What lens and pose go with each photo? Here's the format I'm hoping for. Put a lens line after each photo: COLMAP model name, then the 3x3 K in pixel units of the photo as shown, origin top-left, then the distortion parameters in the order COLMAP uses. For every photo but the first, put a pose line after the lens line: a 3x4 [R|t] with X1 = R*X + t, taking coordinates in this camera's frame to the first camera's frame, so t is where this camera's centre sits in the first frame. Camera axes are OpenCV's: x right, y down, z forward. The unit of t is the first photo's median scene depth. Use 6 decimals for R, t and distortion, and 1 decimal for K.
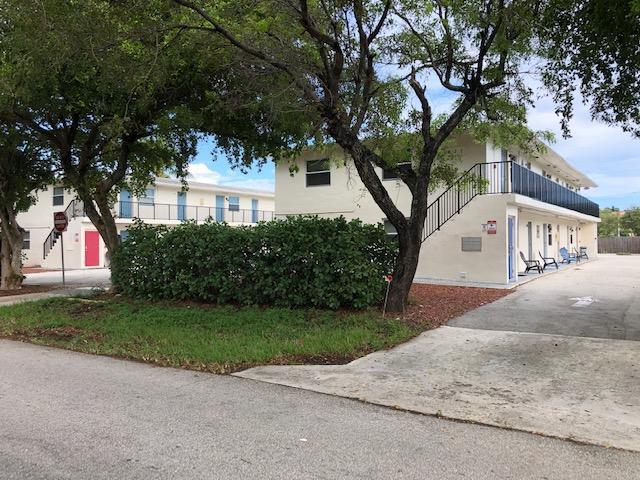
lens RADIAL K [[515.3, 0, 322.5], [0, 515.3, 239.7], [0, 0, 1]] dist [0.037060, -0.044942]
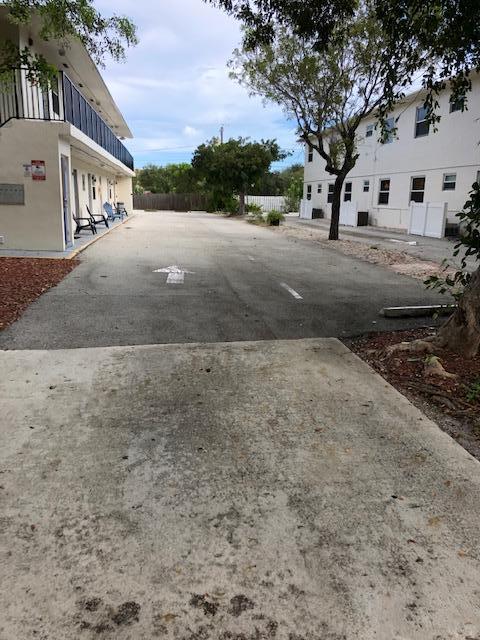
lens RADIAL K [[515.3, 0, 243.8], [0, 515.3, 316.1], [0, 0, 1]] dist [0.037060, -0.044942]
pose [[0.745710, -0.124414, 0.654552, 0.052735], [-0.028795, 0.975475, 0.218219, 0.007341], [-0.665648, -0.181576, 0.723839, 0.275693]]
